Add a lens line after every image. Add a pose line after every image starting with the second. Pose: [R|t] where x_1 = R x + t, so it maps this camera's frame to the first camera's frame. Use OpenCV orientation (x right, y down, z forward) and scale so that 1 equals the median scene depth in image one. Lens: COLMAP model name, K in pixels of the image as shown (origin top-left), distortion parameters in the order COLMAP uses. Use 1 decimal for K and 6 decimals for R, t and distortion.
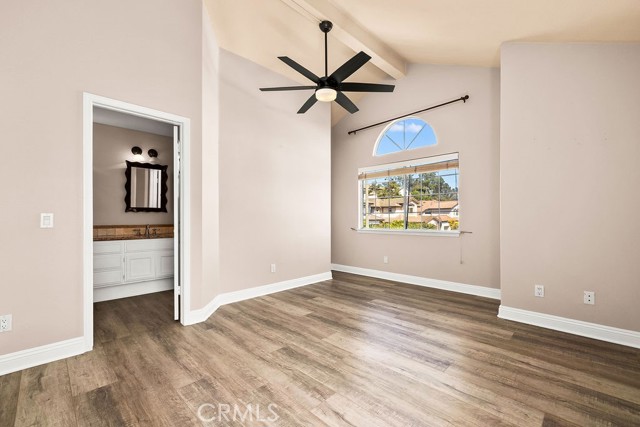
lens RADIAL K [[268.9, 0, 317.3], [0, 268.9, 216.9], [0, 0, 1]] dist [0.000370, -0.000335]
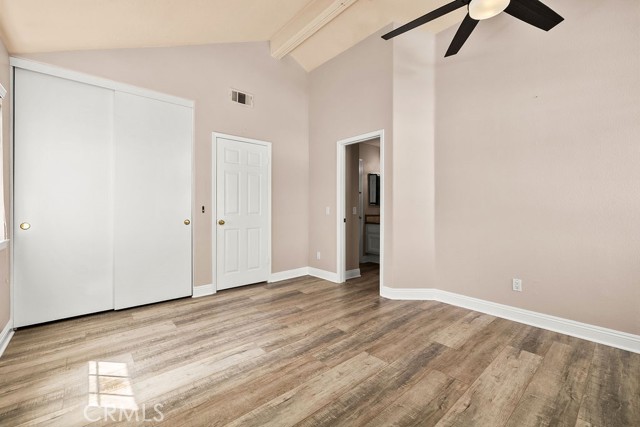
lens RADIAL K [[268.9, 0, 317.3], [0, 268.9, 210.4], [0, 0, 1]] dist [0.000370, -0.000335]
pose [[-0.069382, 0.004171, -0.997581, 0.793320], [0.001972, 0.999990, 0.004043, 0.006851], [0.997588, -0.001687, -0.069390, 0.829243]]
